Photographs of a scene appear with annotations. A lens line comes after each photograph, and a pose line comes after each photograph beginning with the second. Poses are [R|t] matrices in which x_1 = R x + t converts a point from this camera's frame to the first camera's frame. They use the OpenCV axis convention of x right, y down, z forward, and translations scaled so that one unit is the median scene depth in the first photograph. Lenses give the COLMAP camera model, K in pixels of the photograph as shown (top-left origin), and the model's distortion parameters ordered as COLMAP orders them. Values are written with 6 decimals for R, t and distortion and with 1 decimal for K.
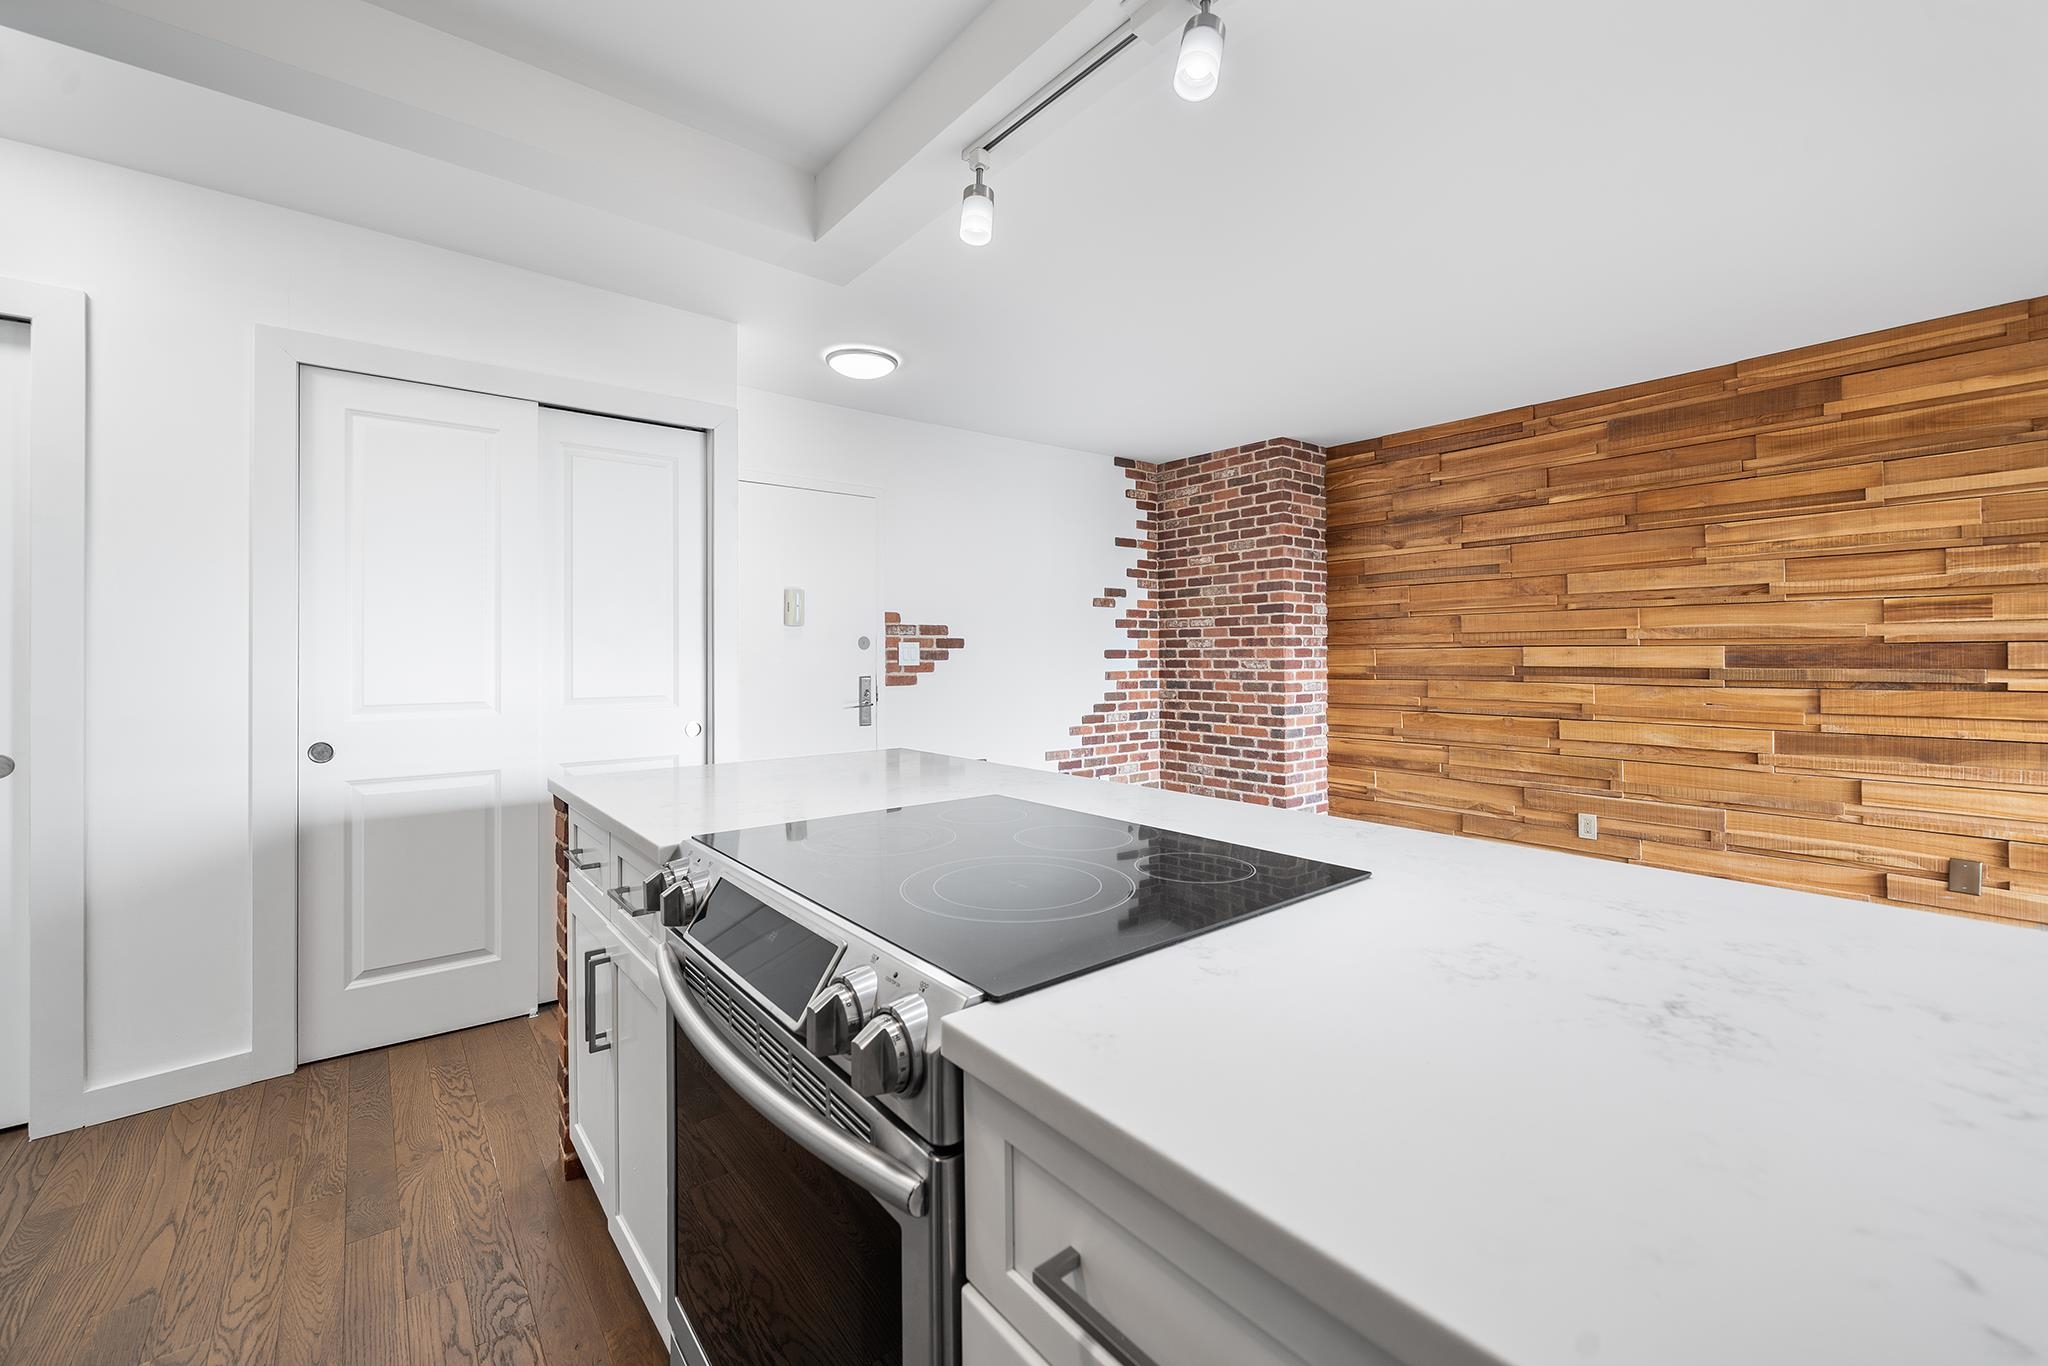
lens RADIAL K [[844.9, 0, 1038.2], [0, 844.9, 651.4], [0, 0, 1]] dist [-0.002051, -0.000045]
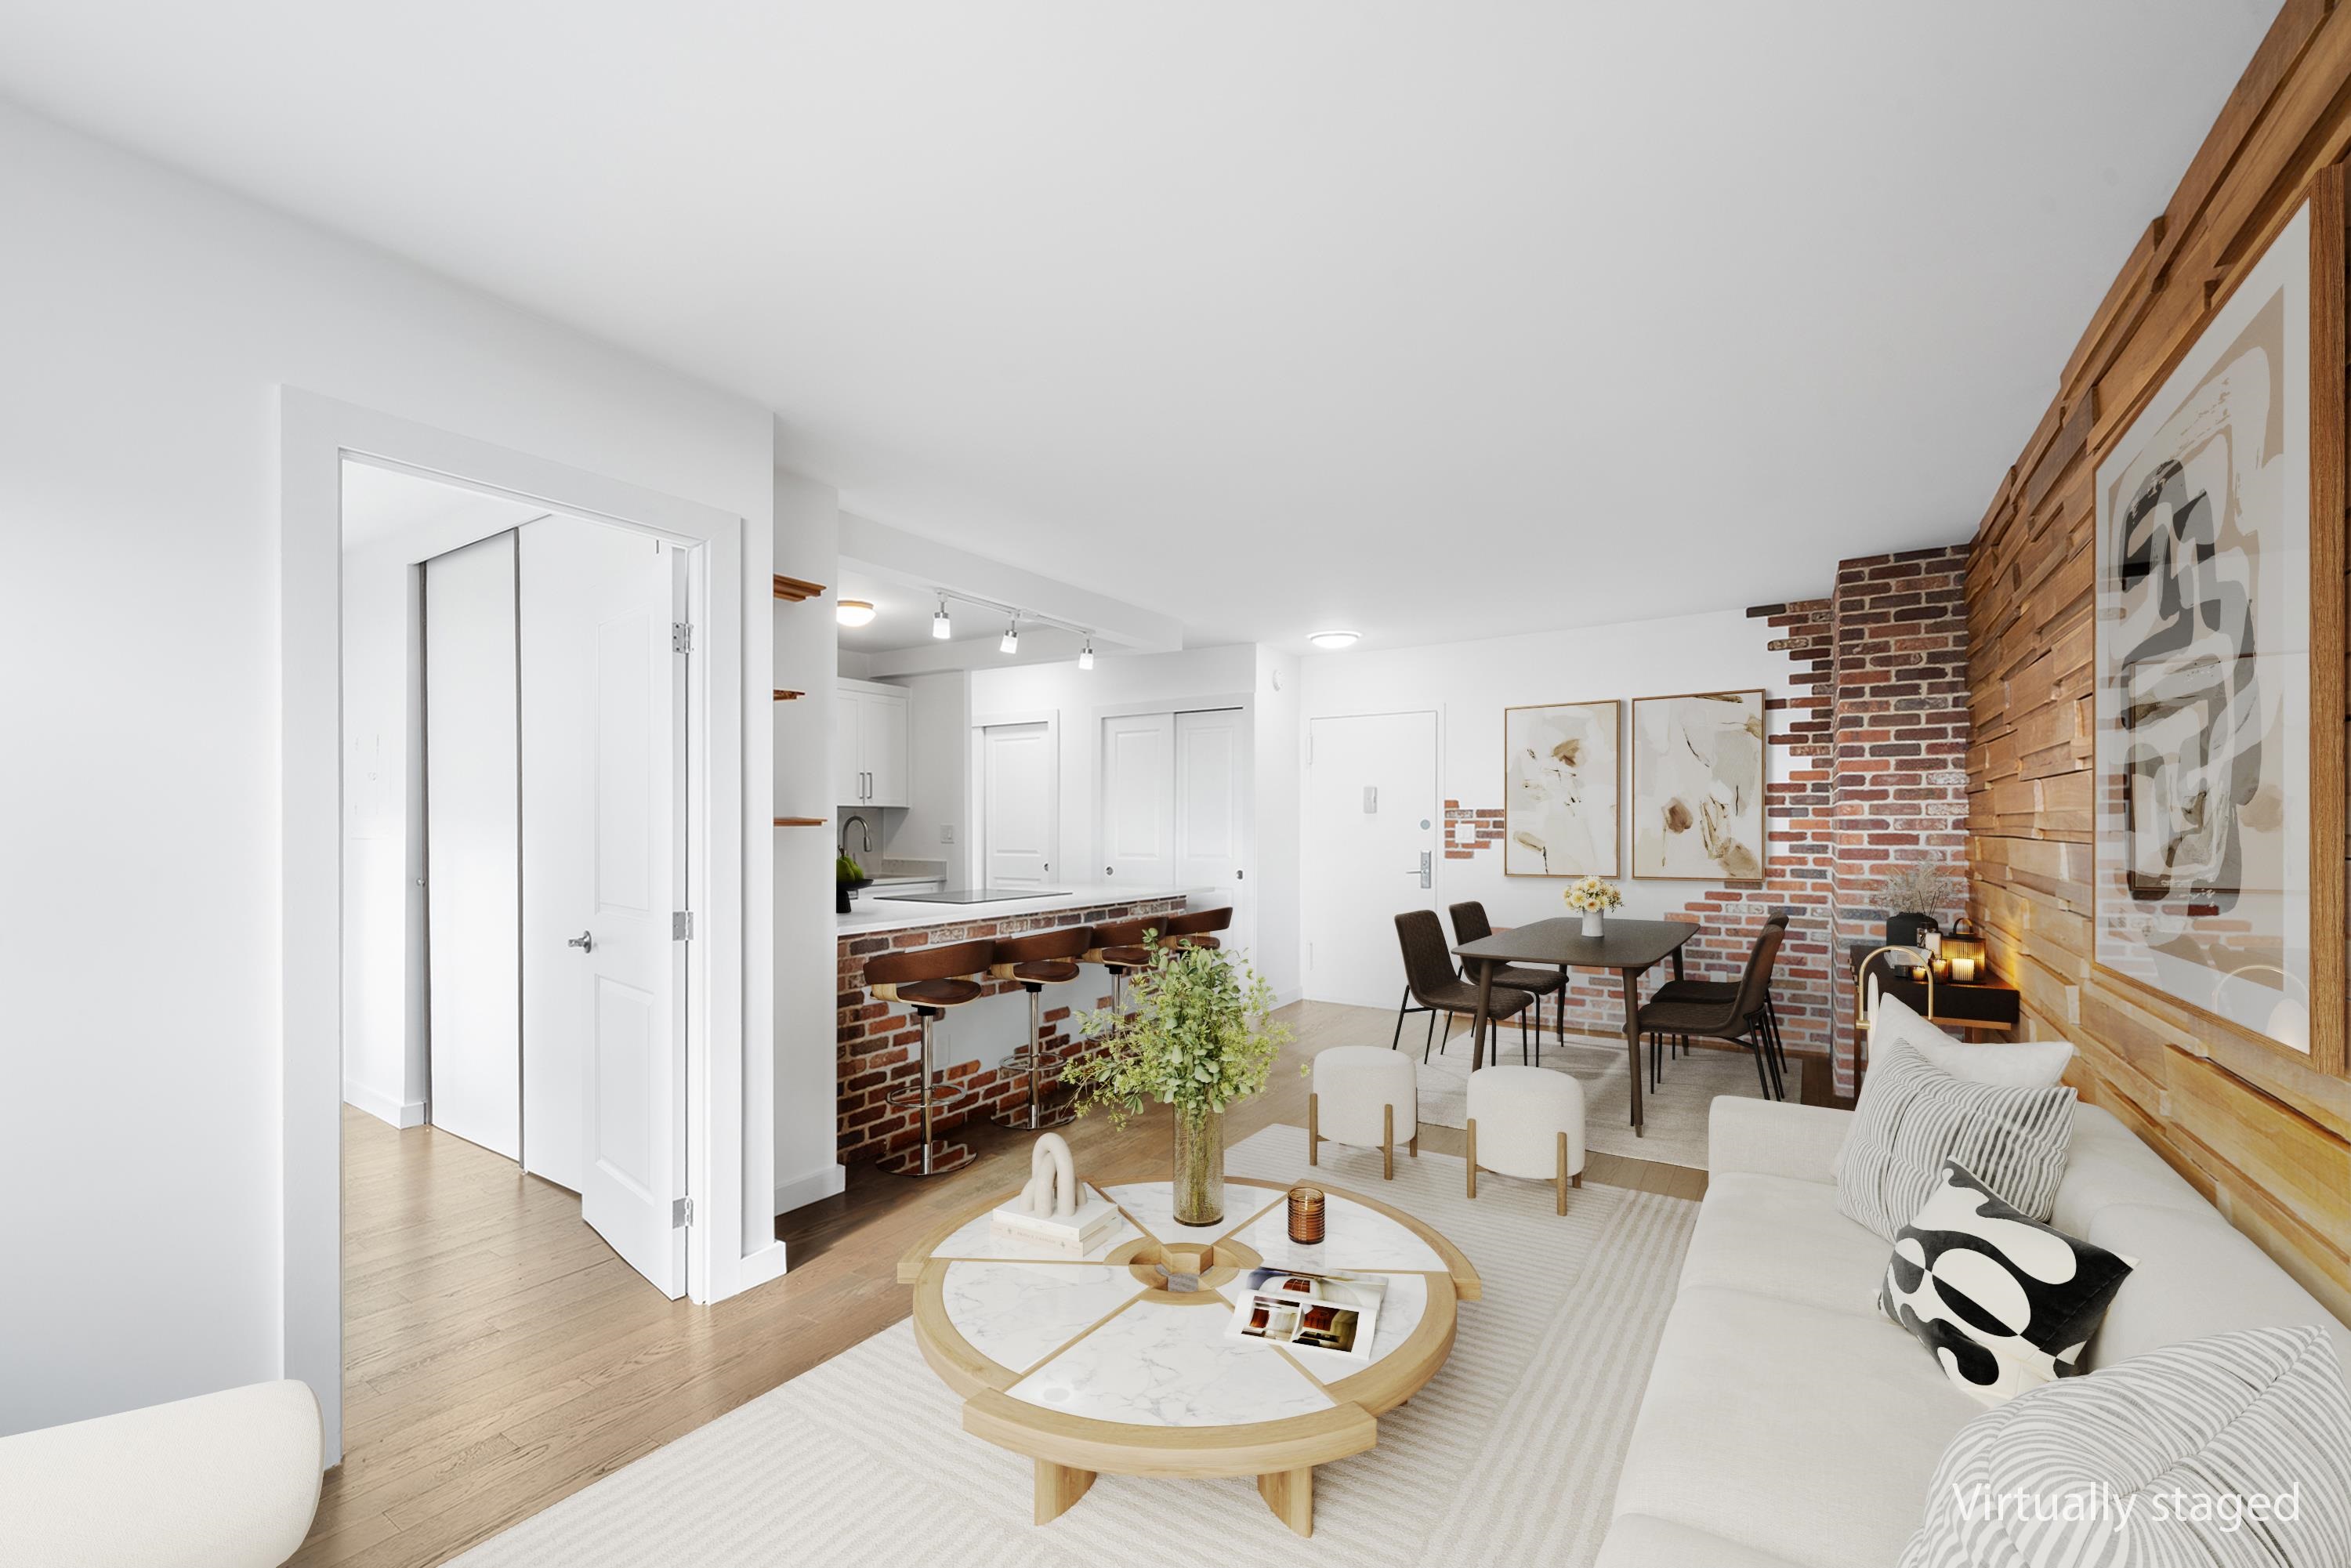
lens RADIAL K [[969.9, 0, 1092.4], [0, 969.9, 828.5], [0, 0, 1]] dist [-0.002051, -0.000045]
pose [[0.255849, 0.010623, -0.966658, 0.946737], [0.003896, 0.999920, 0.012020, -0.020443], [0.966709, -0.006842, 0.255787, 0.103286]]
